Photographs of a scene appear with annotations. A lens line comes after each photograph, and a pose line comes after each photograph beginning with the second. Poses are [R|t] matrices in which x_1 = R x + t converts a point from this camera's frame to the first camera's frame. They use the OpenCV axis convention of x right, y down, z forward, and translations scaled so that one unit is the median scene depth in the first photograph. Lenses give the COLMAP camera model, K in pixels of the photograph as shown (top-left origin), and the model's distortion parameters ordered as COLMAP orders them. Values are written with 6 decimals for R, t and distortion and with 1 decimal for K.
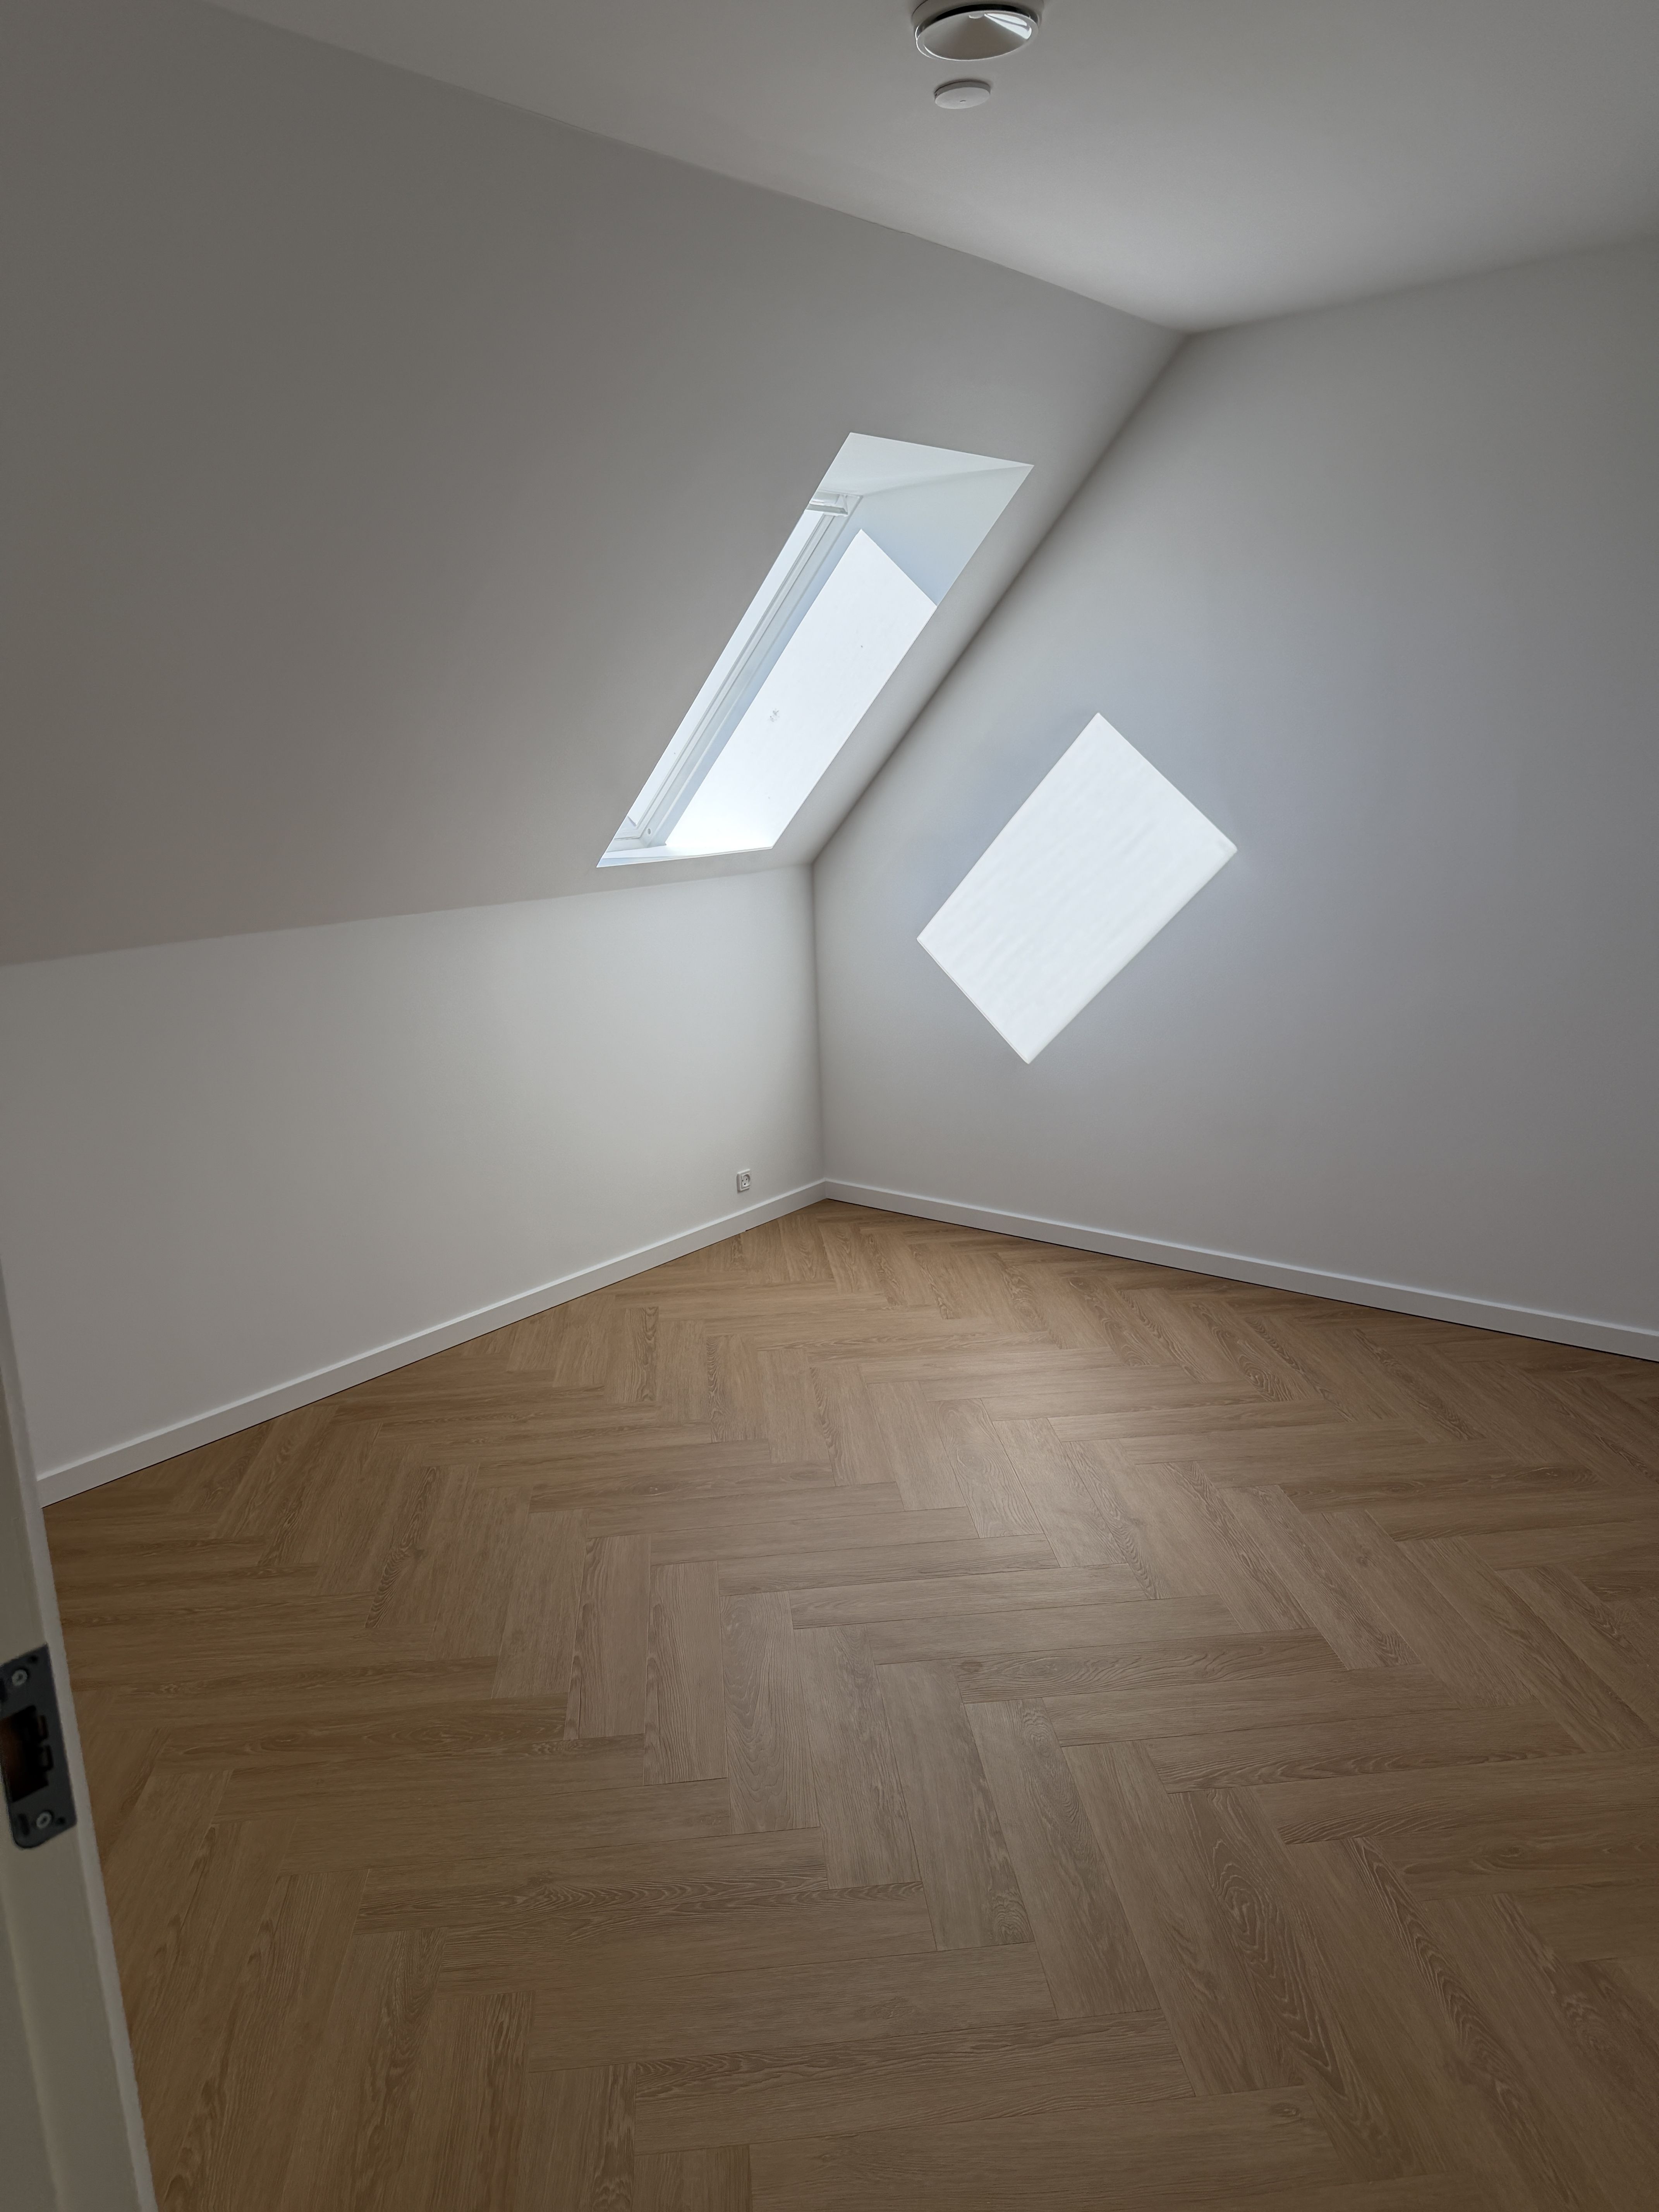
lens RADIAL K [[1560.3, 0, 831.1], [0, 1560.3, 1104.3], [0, 0, 1]] dist [-0.003030, -0.002964]
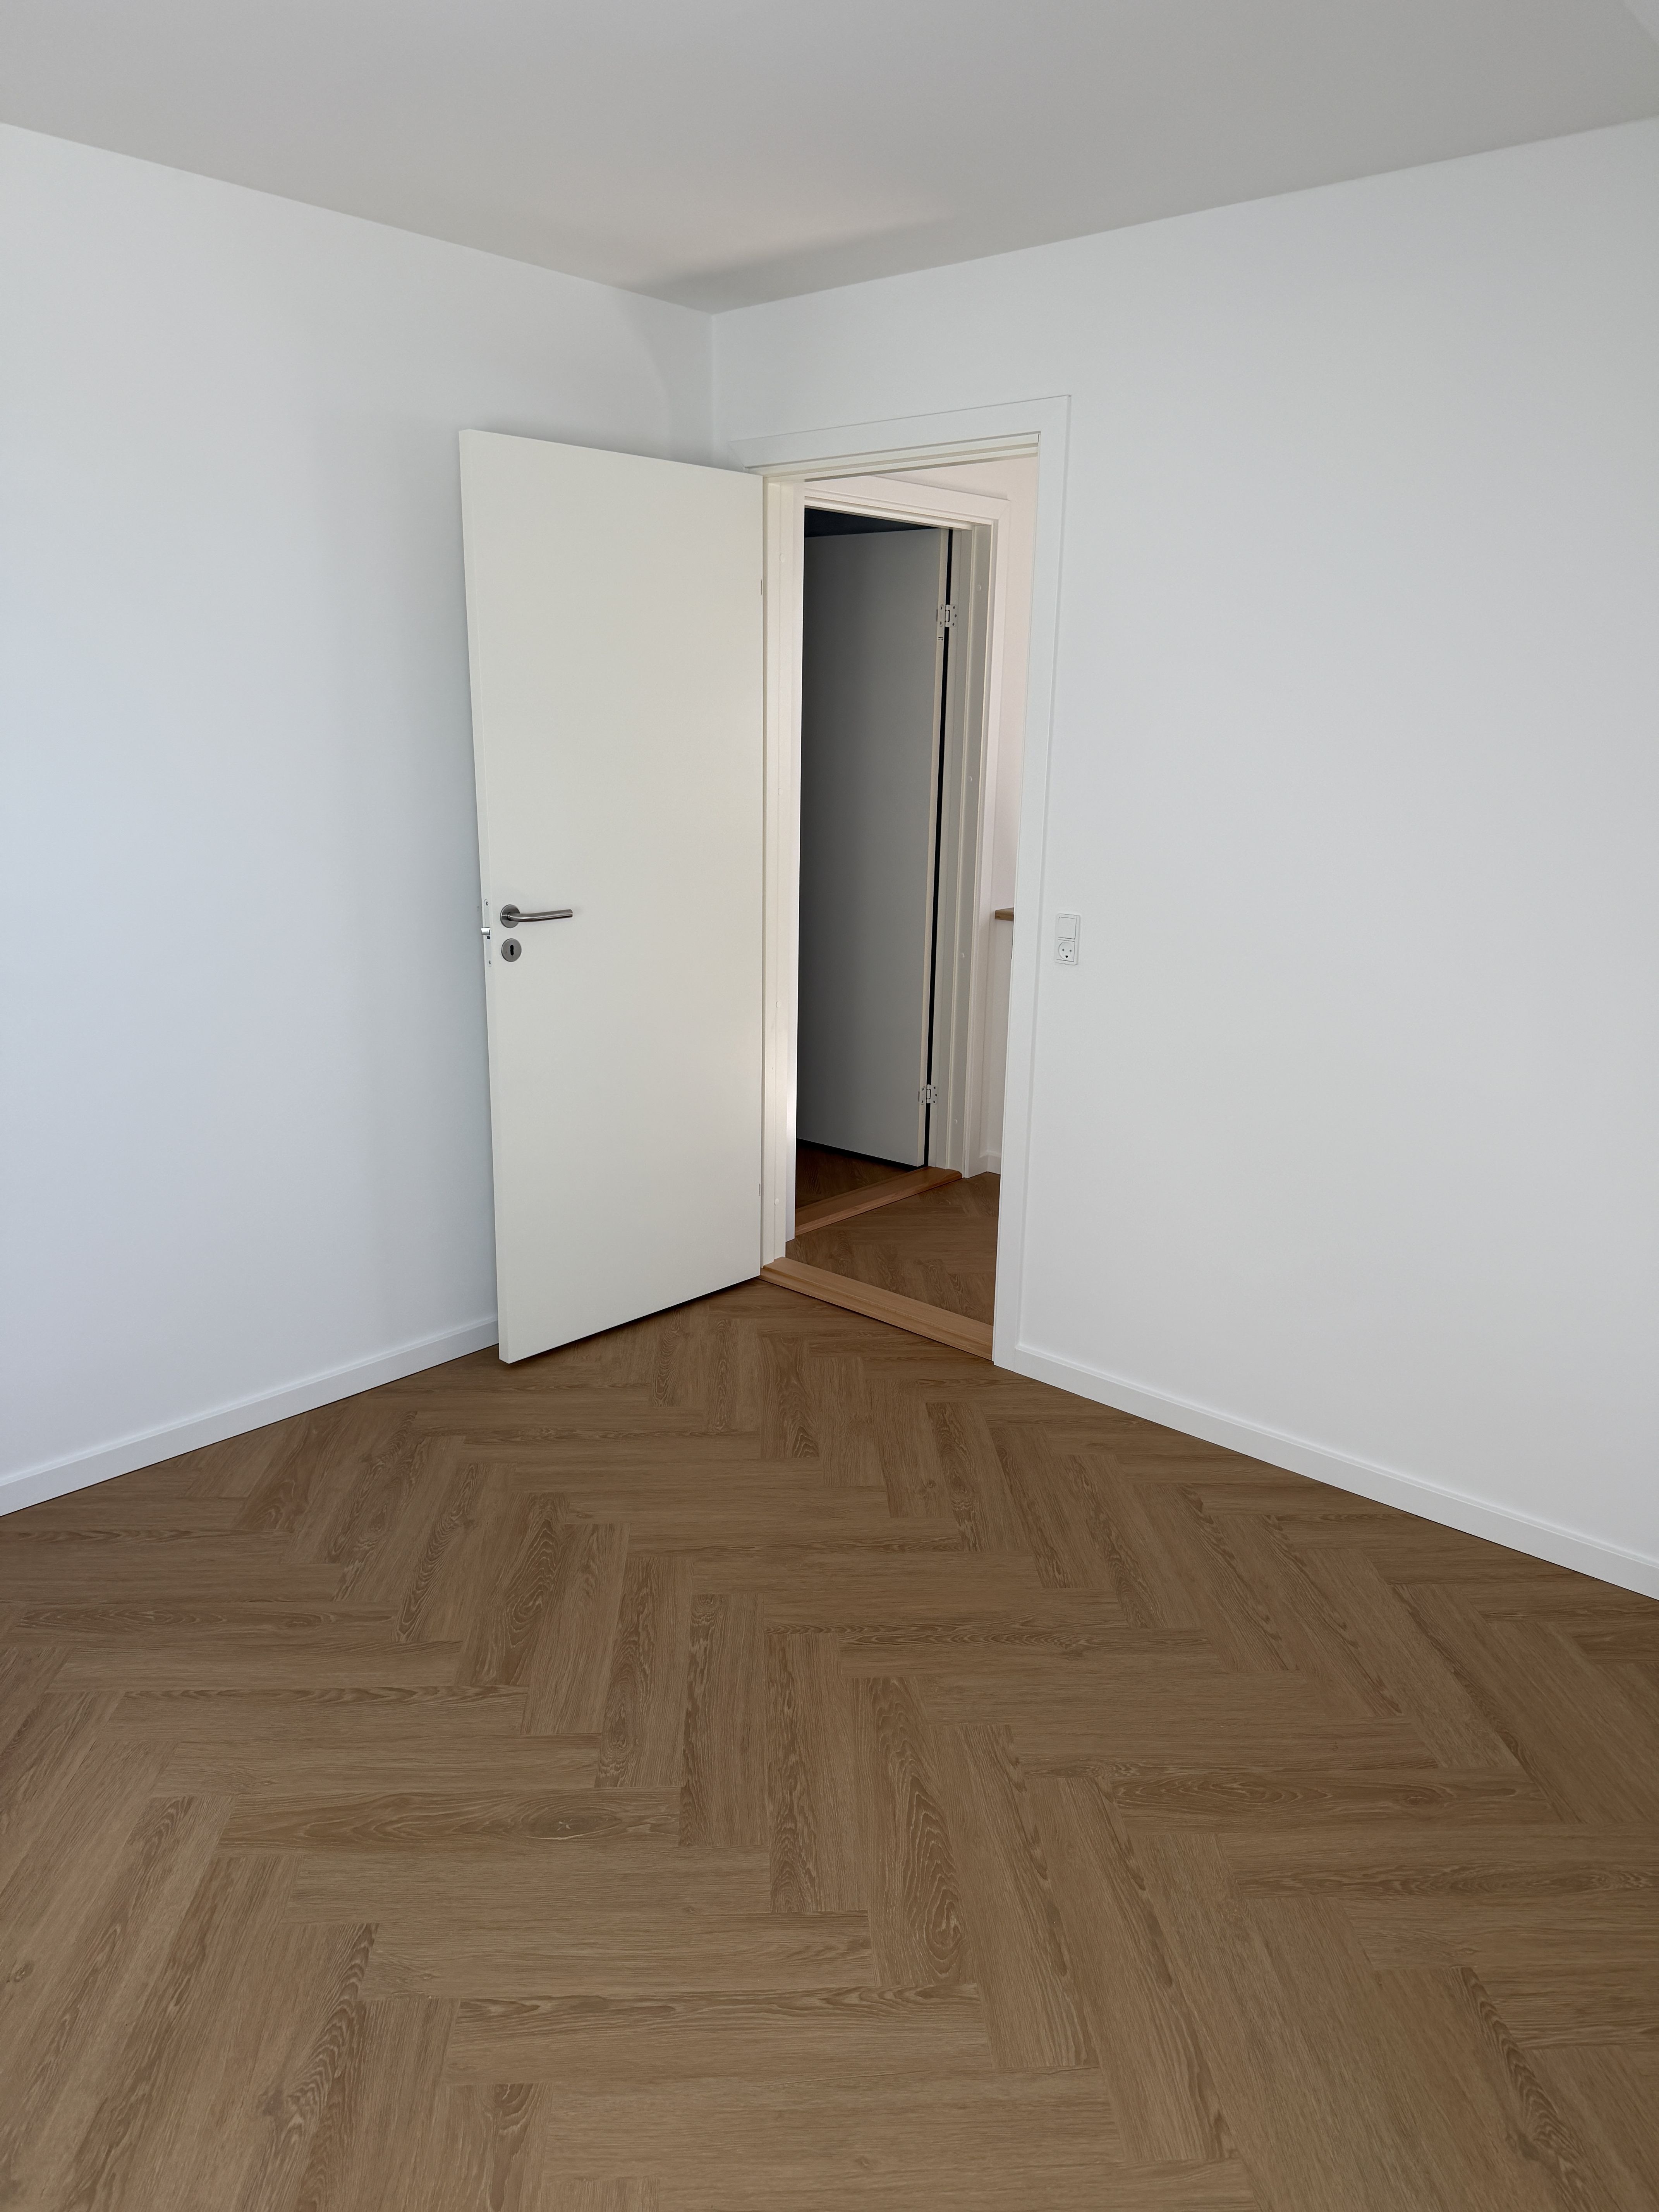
lens RADIAL K [[1560.3, 0, 832.1], [0, 1560.3, 1107.8], [0, 0, 1]] dist [-0.003030, -0.002964]
pose [[-0.998858, 0.012740, 0.046050, -0.057804], [0.032419, 0.888709, 0.457325, -0.437058], [-0.035099, 0.458295, -0.888107, 1.844620]]
